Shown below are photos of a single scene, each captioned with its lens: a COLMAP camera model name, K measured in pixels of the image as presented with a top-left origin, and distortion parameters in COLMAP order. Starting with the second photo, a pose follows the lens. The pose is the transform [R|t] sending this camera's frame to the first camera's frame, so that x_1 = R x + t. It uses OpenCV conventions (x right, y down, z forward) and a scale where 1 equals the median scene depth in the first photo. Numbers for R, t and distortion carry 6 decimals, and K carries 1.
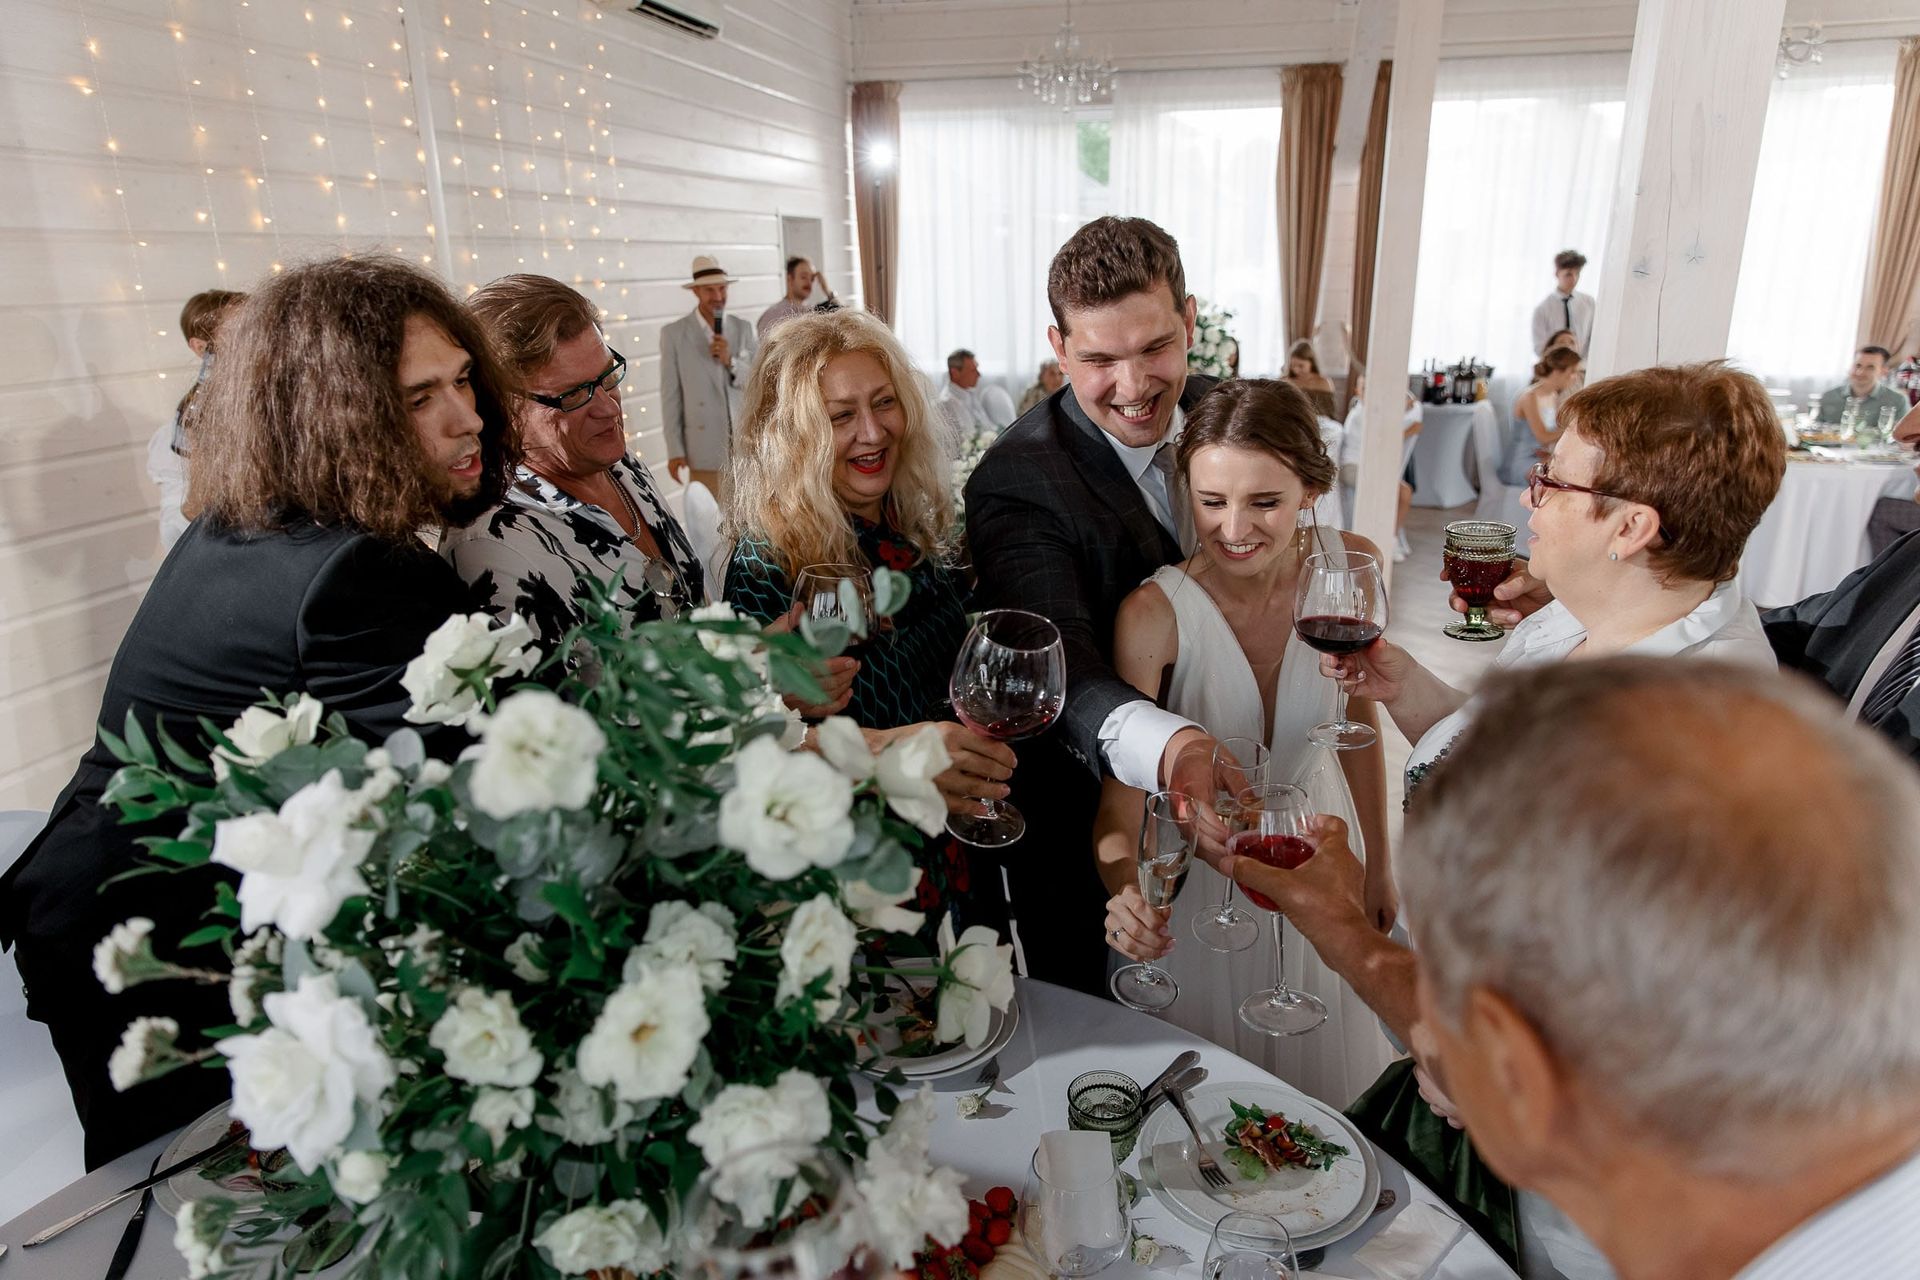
lens RADIAL K [[1320.8, 0, 1006.5], [0, 1320.8, 658.0], [0, 0, 1]] dist [0.021206, -0.001432]
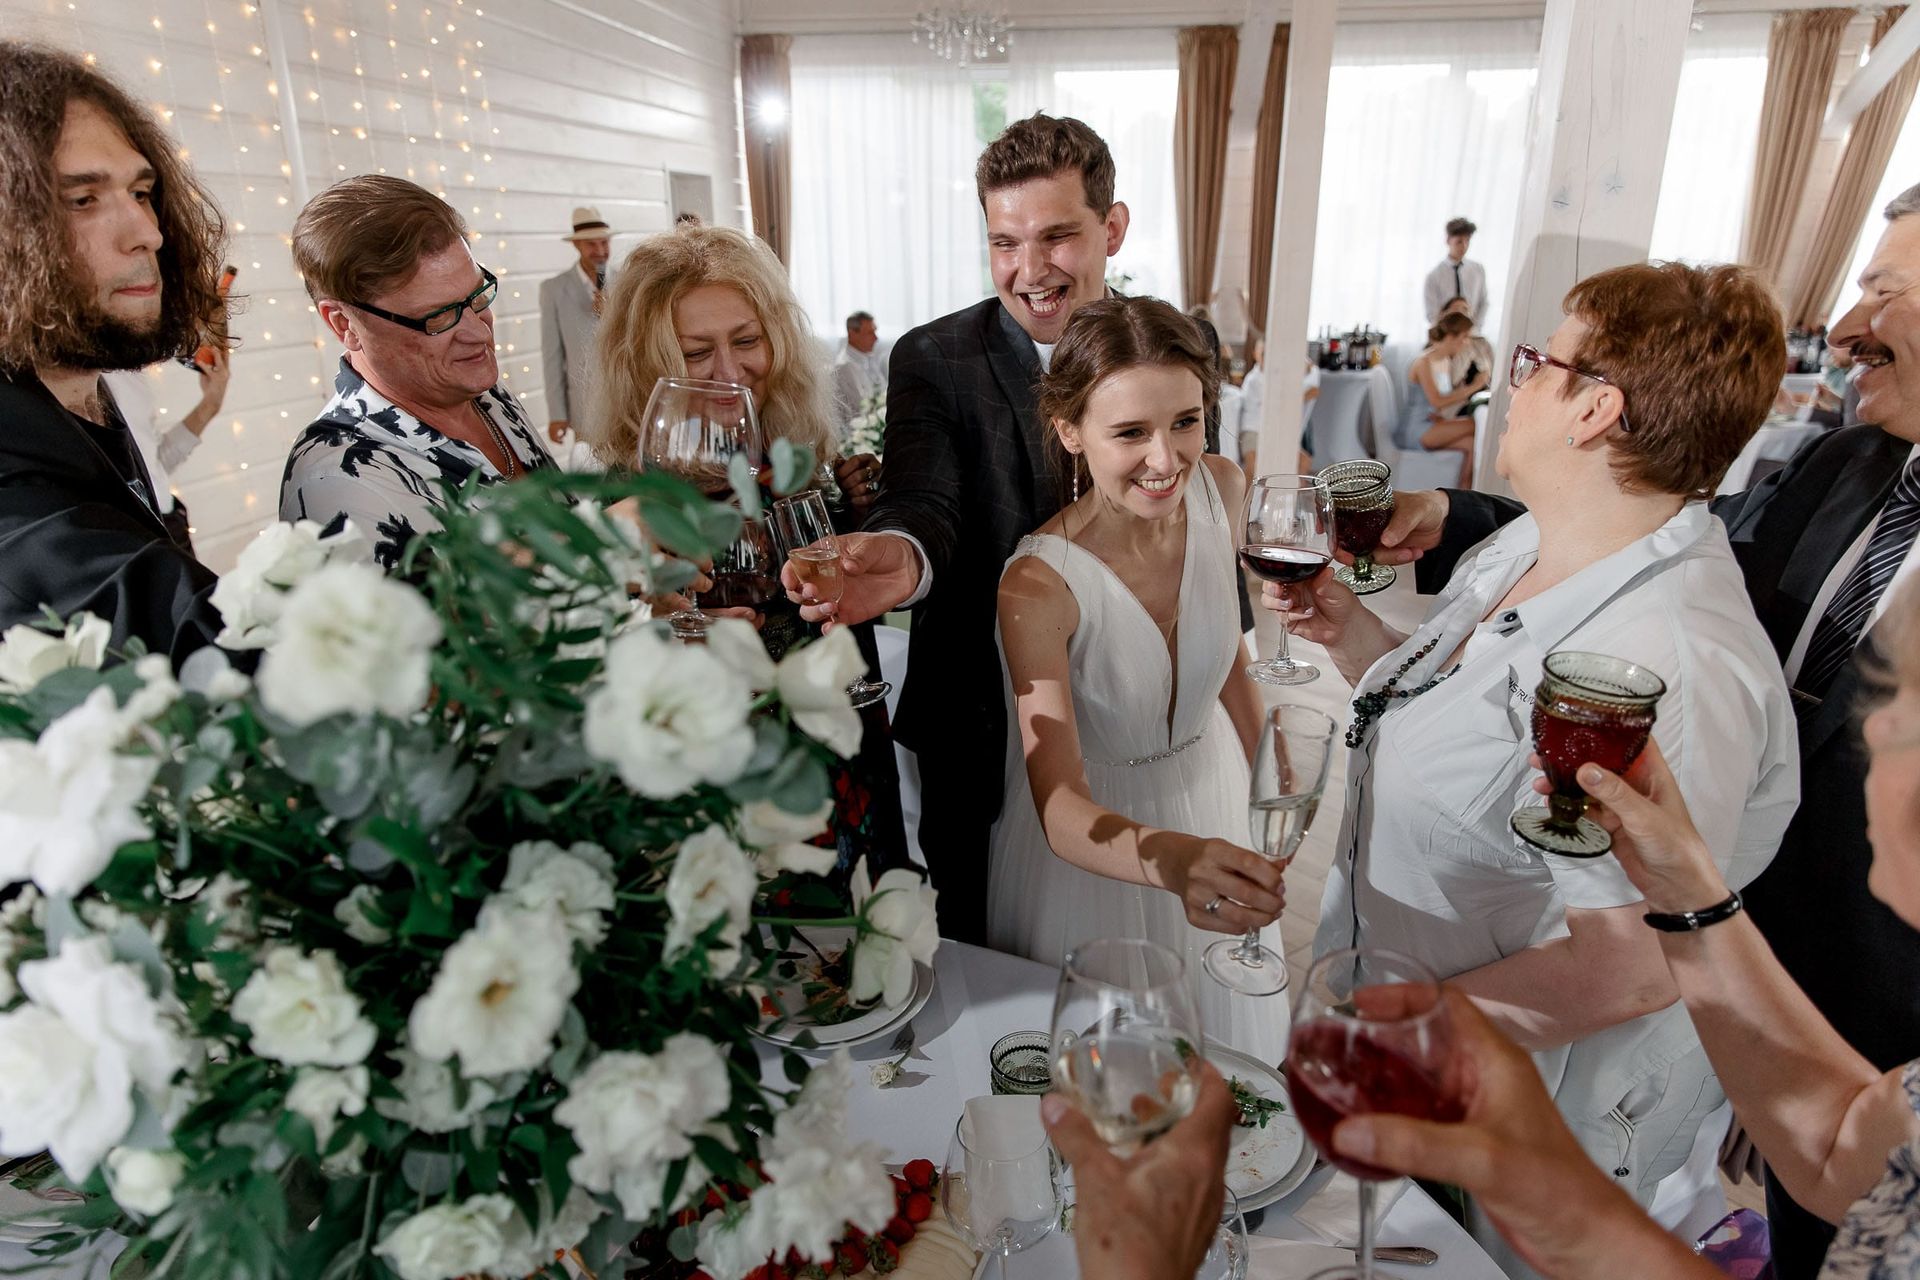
lens RADIAL K [[1320.8, 0, 1006.5], [0, 1320.8, 658.0], [0, 0, 1]] dist [0.021206, -0.001432]
pose [[0.997112, -0.012723, 0.074867, -0.012260], [0.011192, 0.999720, 0.020830, 0.041421], [-0.075111, -0.019932, 0.996976, 0.108659]]
